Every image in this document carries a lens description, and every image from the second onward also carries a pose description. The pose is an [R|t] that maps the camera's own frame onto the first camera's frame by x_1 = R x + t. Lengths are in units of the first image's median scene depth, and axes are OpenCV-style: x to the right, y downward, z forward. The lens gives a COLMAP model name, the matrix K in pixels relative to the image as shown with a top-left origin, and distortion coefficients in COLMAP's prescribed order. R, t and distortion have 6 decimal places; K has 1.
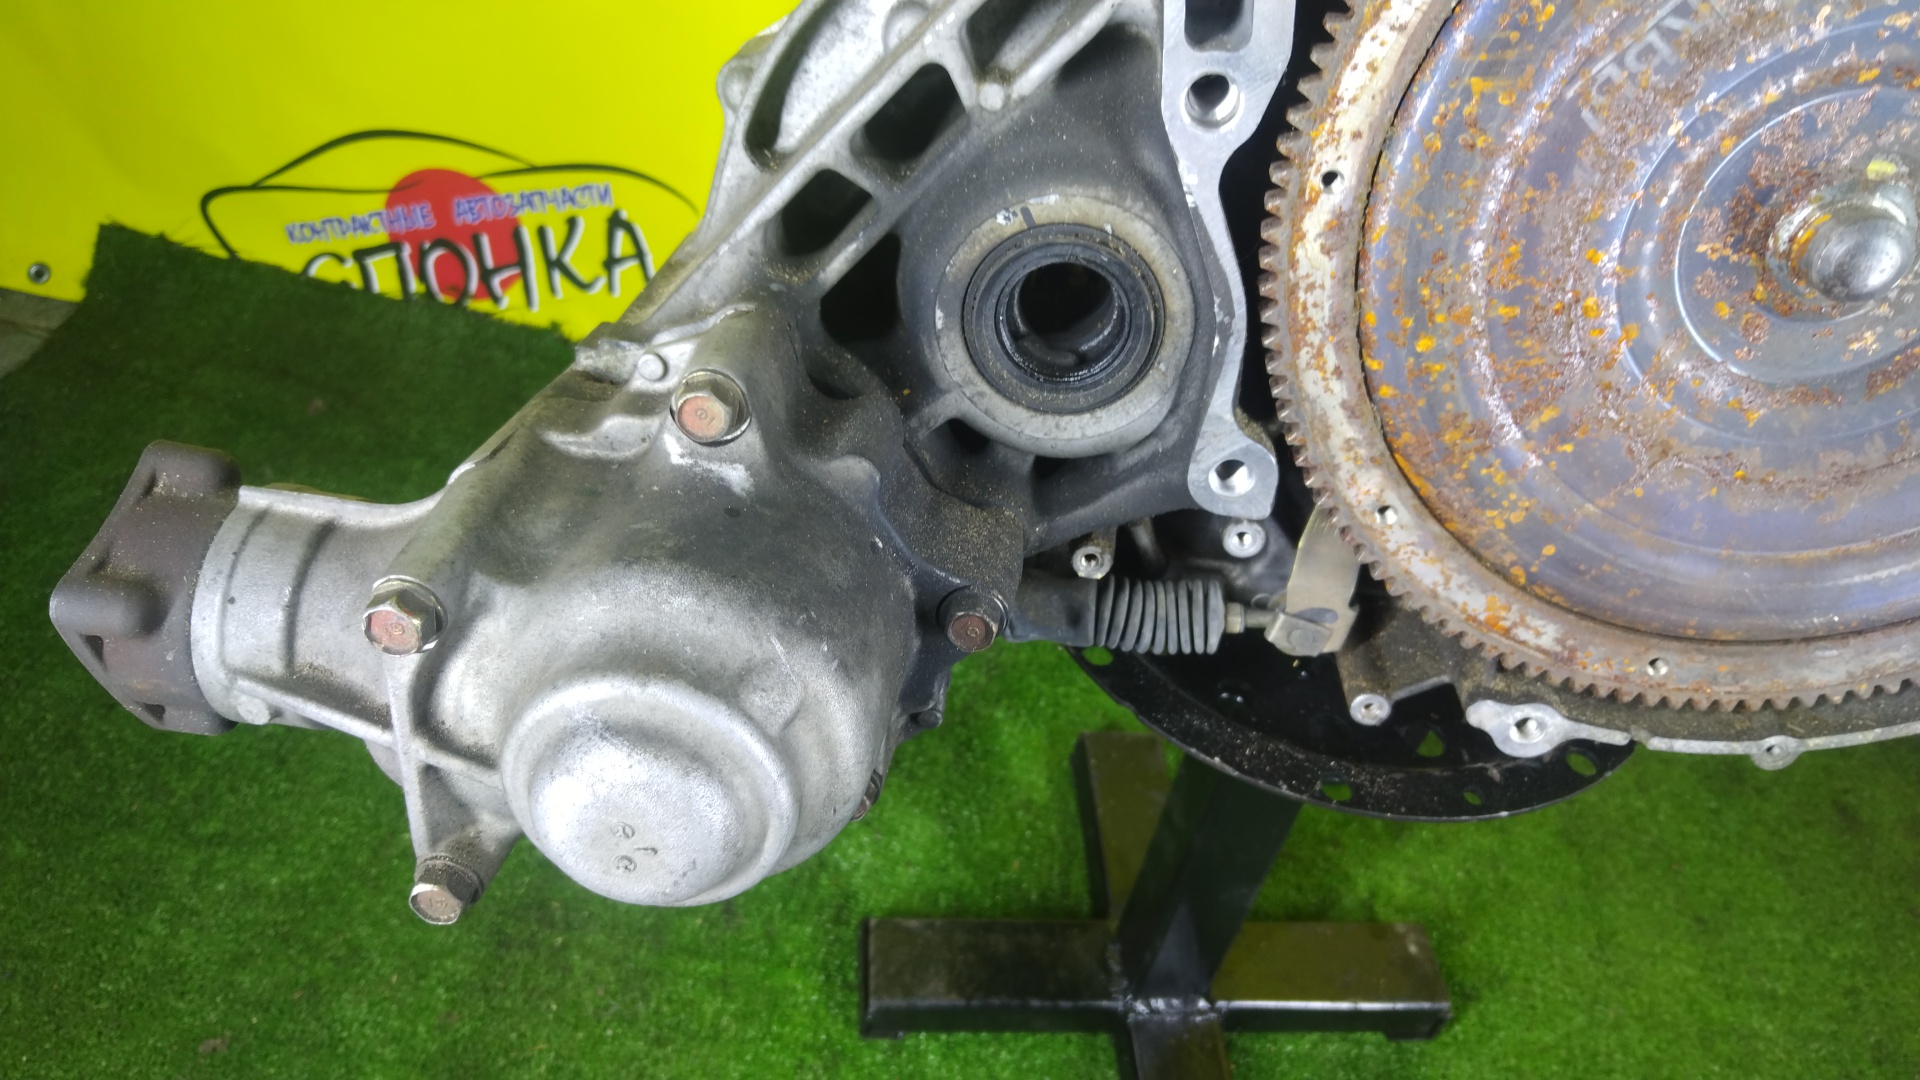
lens RADIAL K [[1329.0, 0, 959.6], [0, 1329.0, 531.4], [0, 0, 1]] dist [-0.014515, 0.011045]
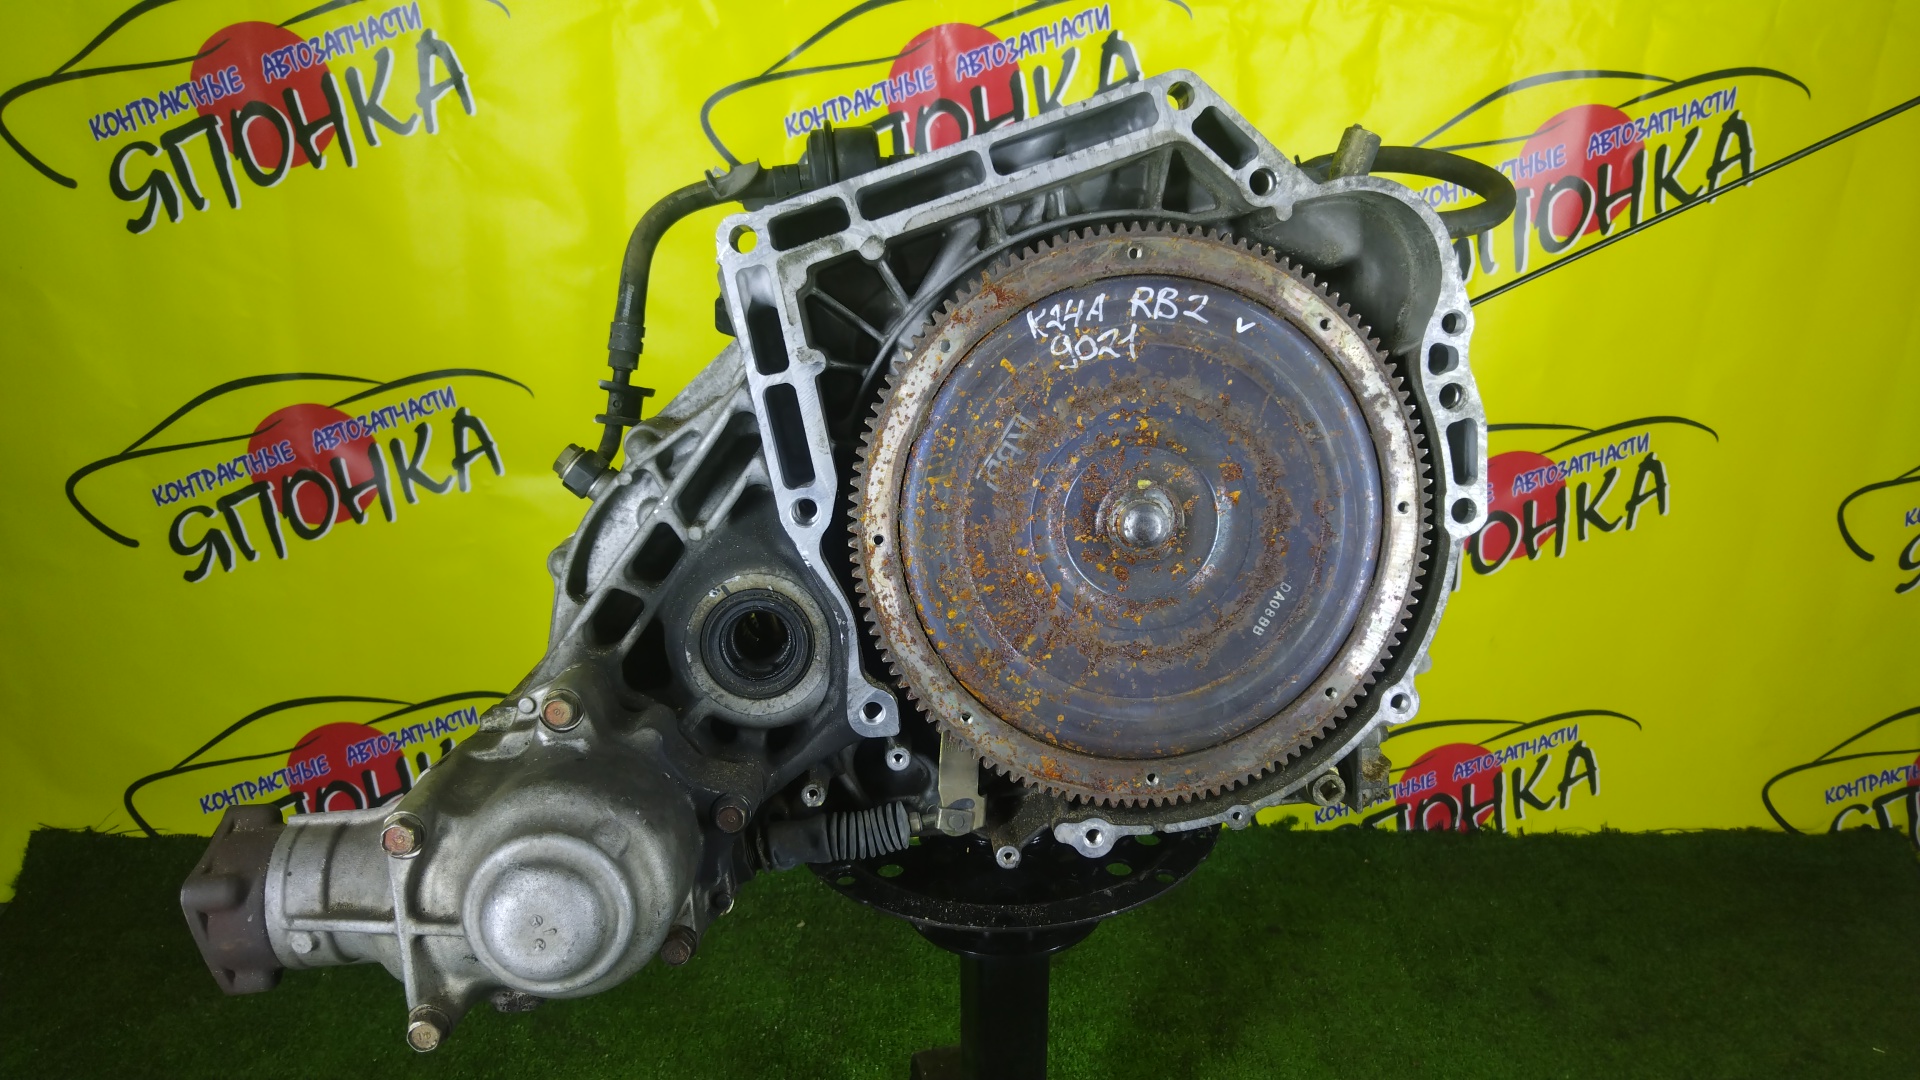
lens RADIAL K [[1314.2, 0, 960.0], [0, 1314.2, 540.0], [0, 0, 1]] dist [-0.002569, 0.007437]
pose [[0.974063, -0.178089, 0.139590, 0.107975], [0.217686, 0.905890, -0.363285, 0.373573], [-0.061756, 0.384250, 0.921161, -0.627900]]
